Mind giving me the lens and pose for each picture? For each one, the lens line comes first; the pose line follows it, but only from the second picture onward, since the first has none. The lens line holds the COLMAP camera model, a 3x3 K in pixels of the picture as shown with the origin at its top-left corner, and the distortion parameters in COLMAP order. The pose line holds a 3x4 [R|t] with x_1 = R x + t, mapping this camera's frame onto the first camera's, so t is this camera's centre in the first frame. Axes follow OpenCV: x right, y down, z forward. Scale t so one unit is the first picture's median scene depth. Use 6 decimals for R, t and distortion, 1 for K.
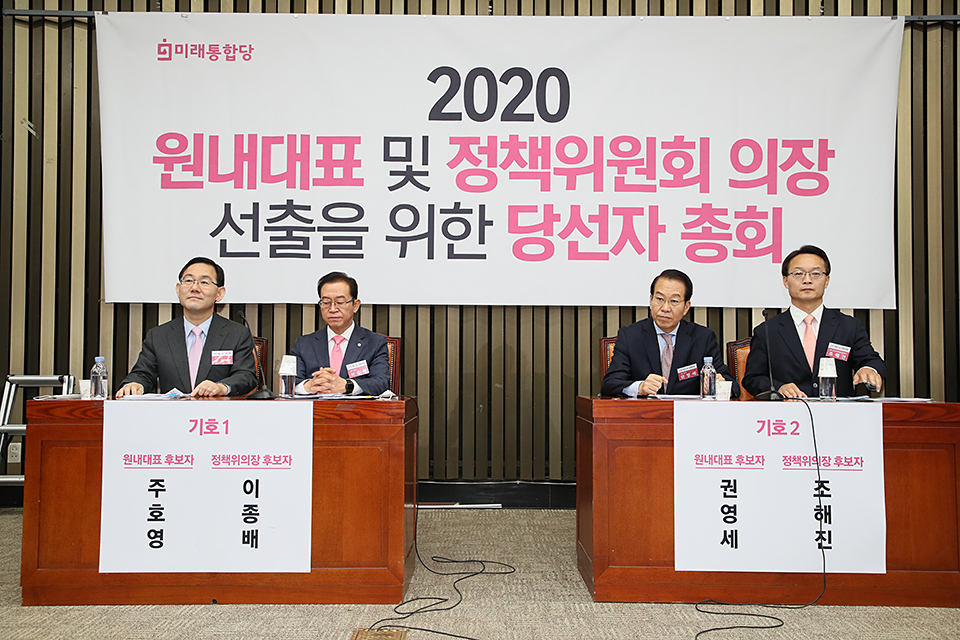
lens RADIAL K [[955.3, 0, 502.0], [0, 955.3, 367.1], [0, 0, 1]] dist [0.002577, 0.000000]
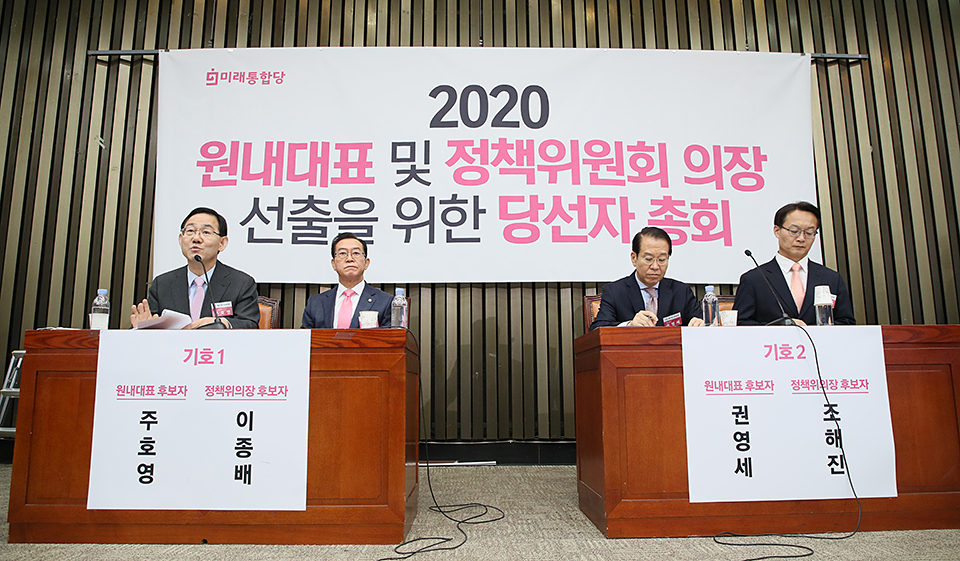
lens RADIAL K [[671.3, 0, 493.1], [0, 671.3, 307.3], [0, 0, 1]] dist [-0.095939, 0.022479]
pose [[0.999753, -0.012662, 0.018274, -0.016933], [0.014897, 0.991686, -0.127819, 0.066865], [-0.016504, 0.128060, 0.991629, 0.214134]]
